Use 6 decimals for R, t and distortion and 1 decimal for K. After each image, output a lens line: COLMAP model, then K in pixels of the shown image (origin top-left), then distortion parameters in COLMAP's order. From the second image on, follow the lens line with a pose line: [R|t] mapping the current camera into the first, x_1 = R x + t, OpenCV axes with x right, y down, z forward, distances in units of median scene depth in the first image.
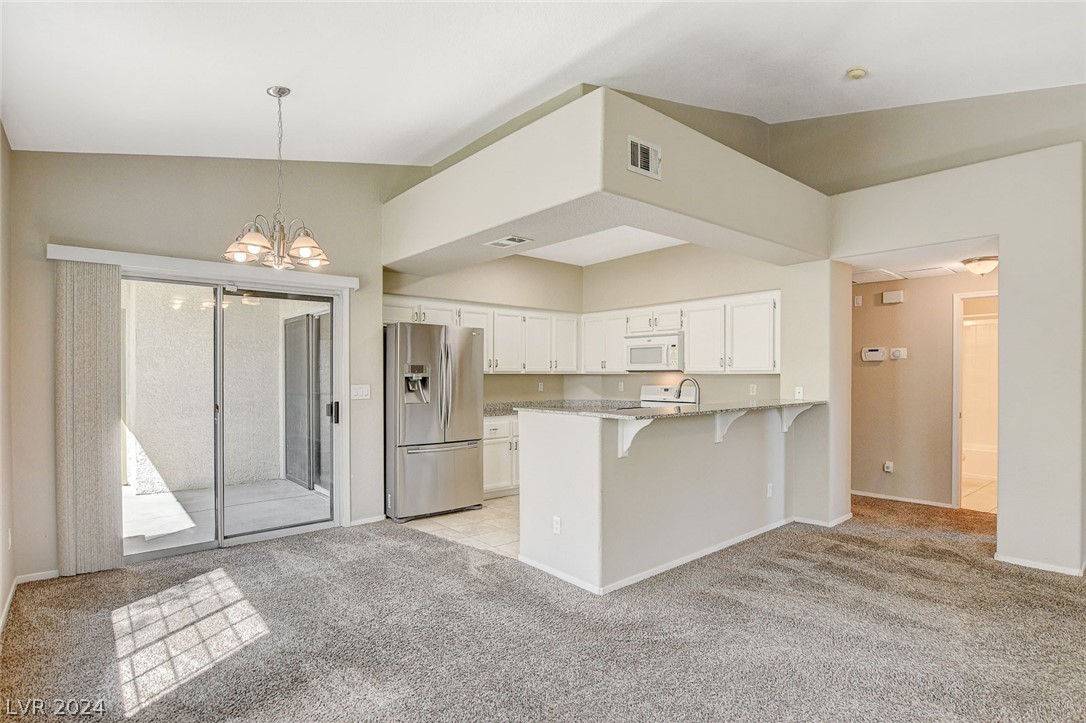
lens RADIAL K [[551.8, 0, 545.0], [0, 551.8, 373.4], [0, 0, 1]] dist [-0.027455, 0.000999]
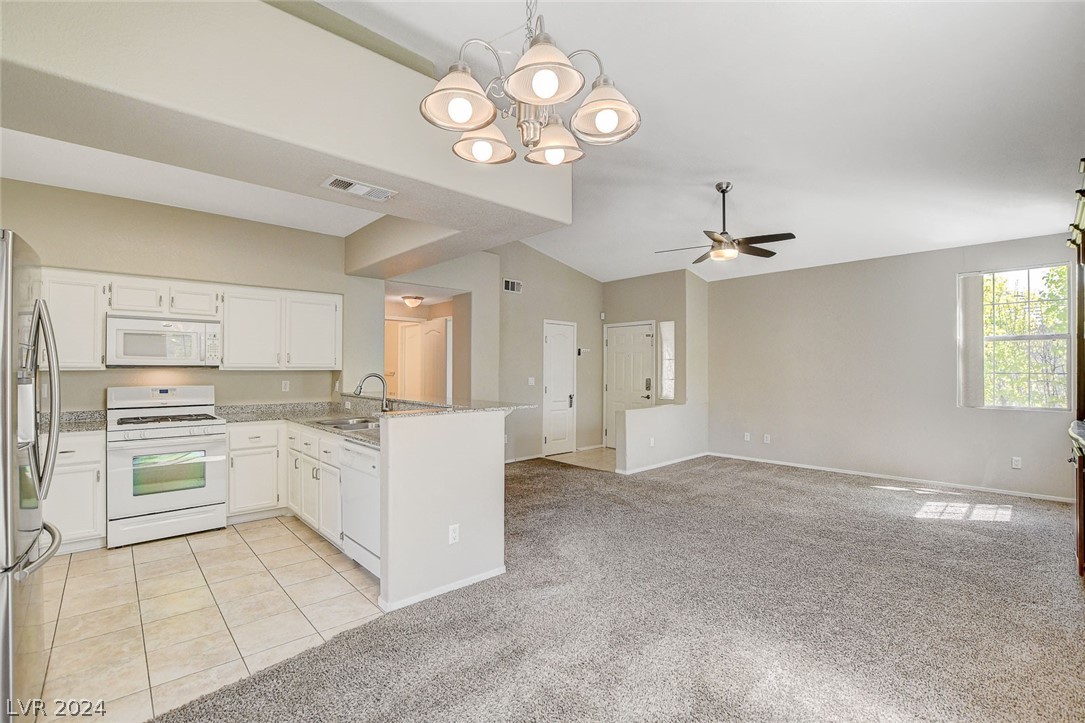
lens RADIAL K [[479.9, 0, 543.1], [0, 479.9, 364.9], [0, 0, 1]] dist [-0.041004, 0.007730]
pose [[-0.036343, 0.010679, 0.999282, -0.578573], [-0.000425, 0.999943, -0.010701, 0.000235], [-0.999339, -0.000813, -0.036337, 0.648408]]
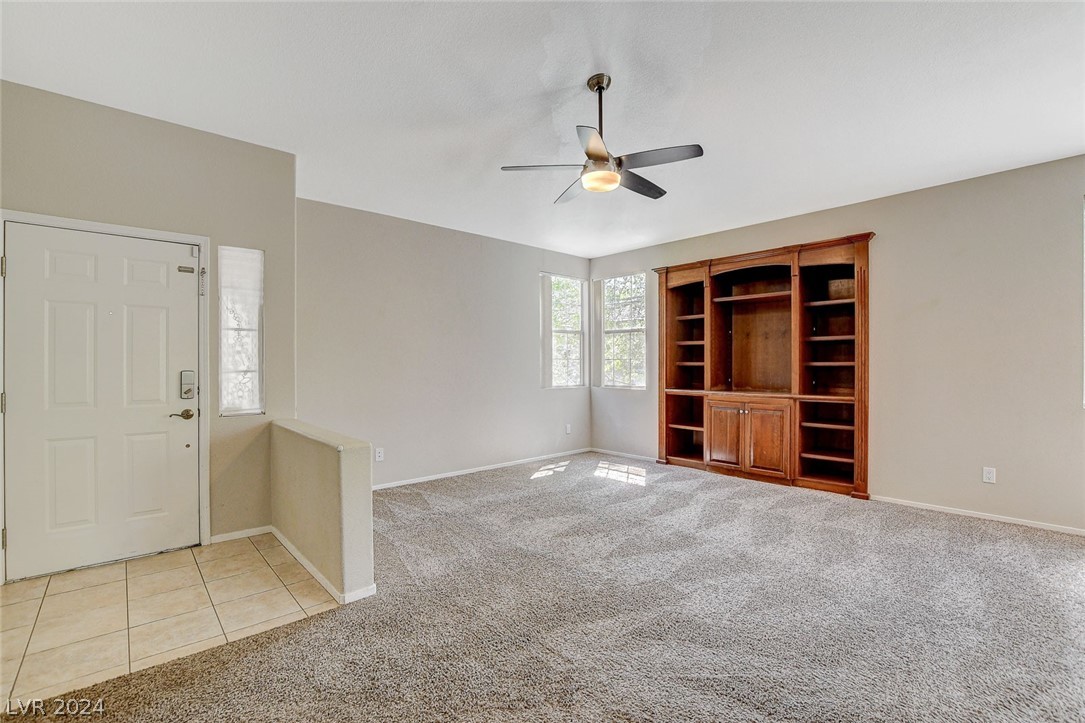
lens RADIAL K [[479.9, 0, 543.1], [0, 479.9, 364.9], [0, 0, 1]] dist [-0.041004, 0.007730]
pose [[-0.999573, 0.001419, -0.029196, 0.485189], [0.001252, 0.999983, 0.005736, 0.016319], [0.029204, 0.005697, -0.999557, 0.914668]]
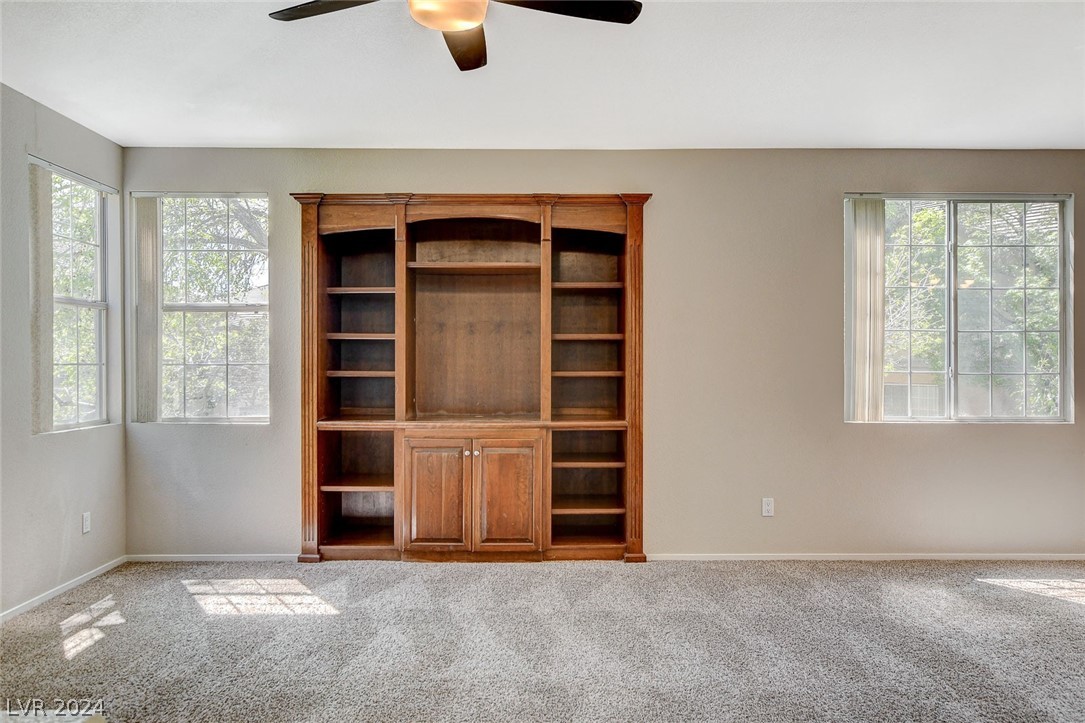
lens RADIAL K [[779.3, 0, 542.5], [0, 779.3, 361.5], [0, 0, 1]] dist [0.001838, 0.002210]
pose [[-0.644758, -0.002110, -0.764384, 0.746082], [-0.002617, 0.999996, -0.000553, 0.003802], [0.764382, 0.001644, -0.644761, 0.635374]]
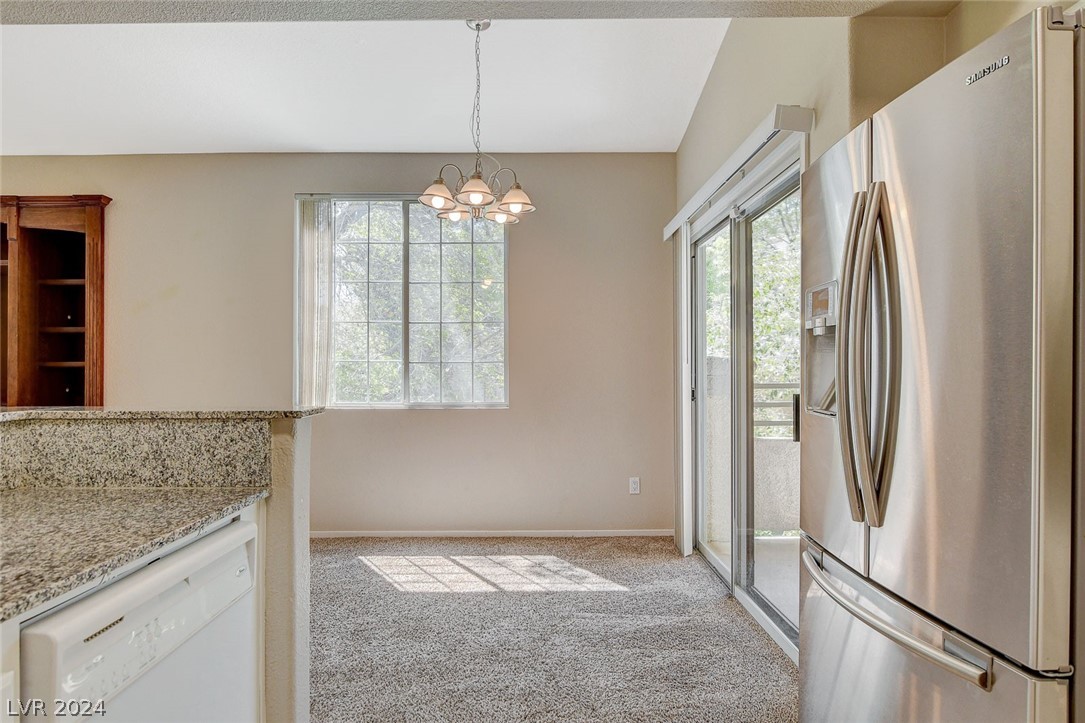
lens RADIAL K [[637.5, 0, 542.5], [0, 637.5, 359.9], [0, 0, 1]] dist [-0.012997, 0.001356]
pose [[-0.646585, 0.003068, -0.762836, 0.147691], [-0.000322, 0.999991, 0.004295, 0.010135], [0.762842, 0.003023, -0.646578, 1.135369]]
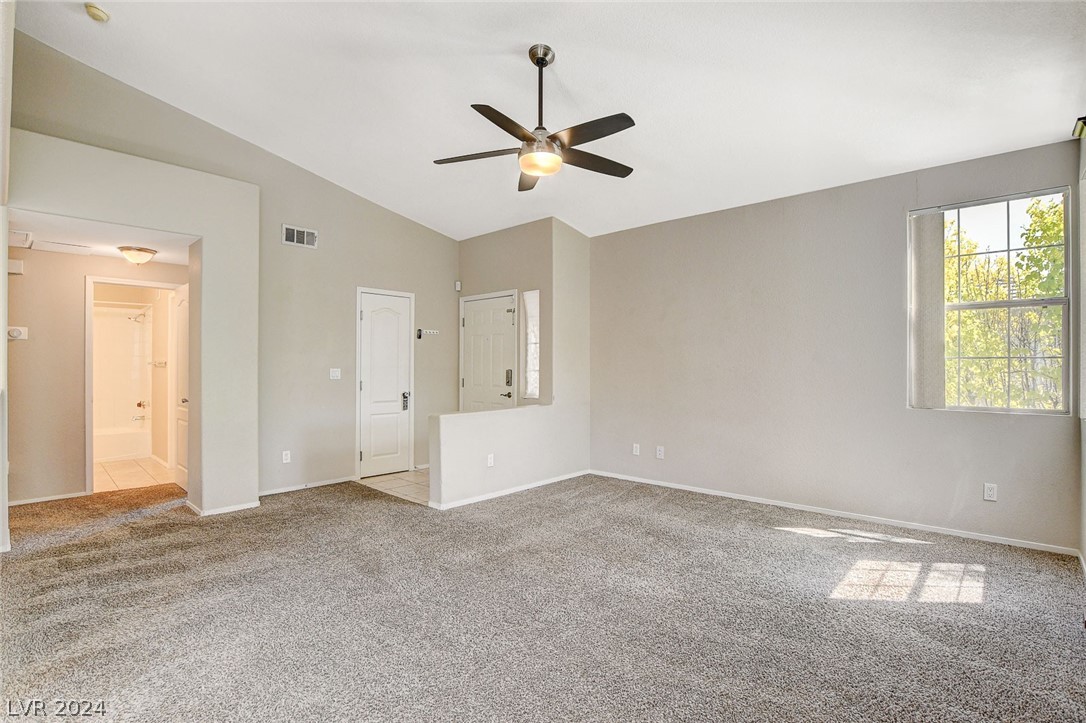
lens RADIAL K [[514.3, 0, 542.8], [0, 514.3, 365.0], [0, 0, 1]] dist [-0.028576, 0.000942]
pose [[-0.113407, 0.001297, 0.993548, -0.259463], [0.002201, 0.999997, -0.001054, 0.017992], [-0.993546, 0.002067, -0.113410, 0.311358]]
